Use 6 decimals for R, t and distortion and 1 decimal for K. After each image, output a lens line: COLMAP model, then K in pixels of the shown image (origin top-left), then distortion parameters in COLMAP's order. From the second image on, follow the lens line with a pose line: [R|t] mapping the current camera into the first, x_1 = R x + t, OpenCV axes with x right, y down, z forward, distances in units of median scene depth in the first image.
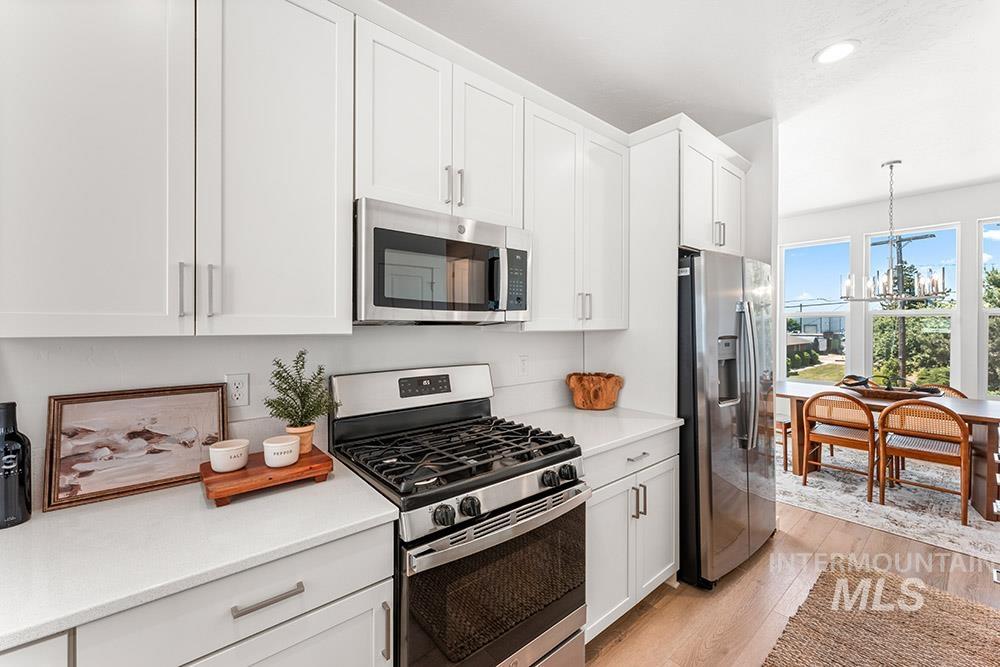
lens RADIAL K [[406.5, 0, 497.5], [0, 406.5, 321.4], [0, 0, 1]] dist [0.000115, -0.000165]
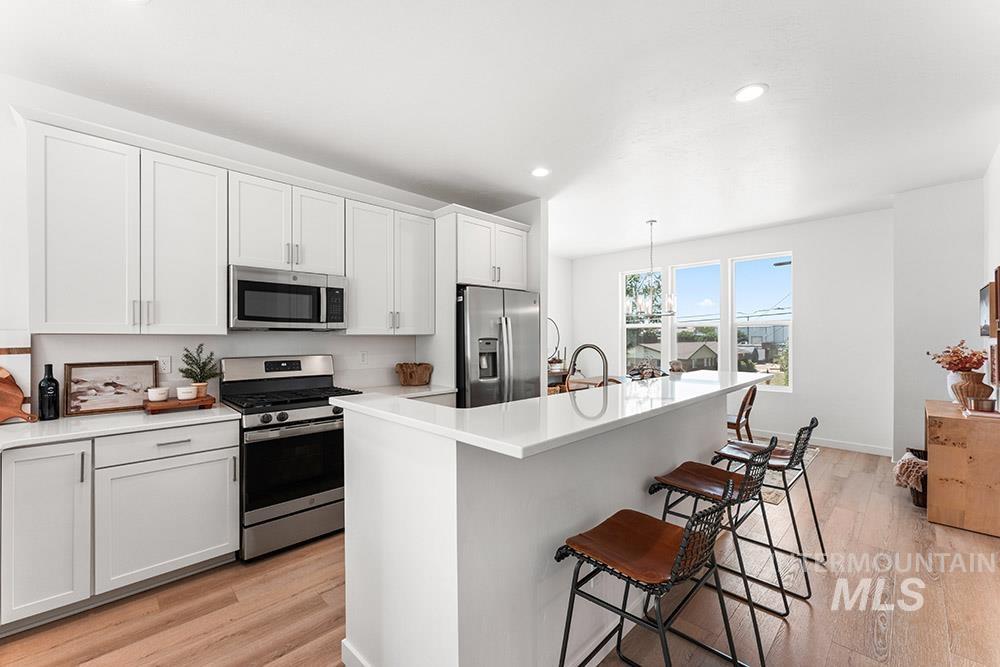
lens RADIAL K [[407.9, 0, 500.0], [0, 407.9, 333.5], [0, 0, 1]] dist [-0.001472, 0.000091]
pose [[0.995918, -0.001431, 0.090254, 0.751143], [0.001462, 0.999999, -0.000275, 0.028426], [-0.090253, 0.000406, 0.995919, -1.035940]]
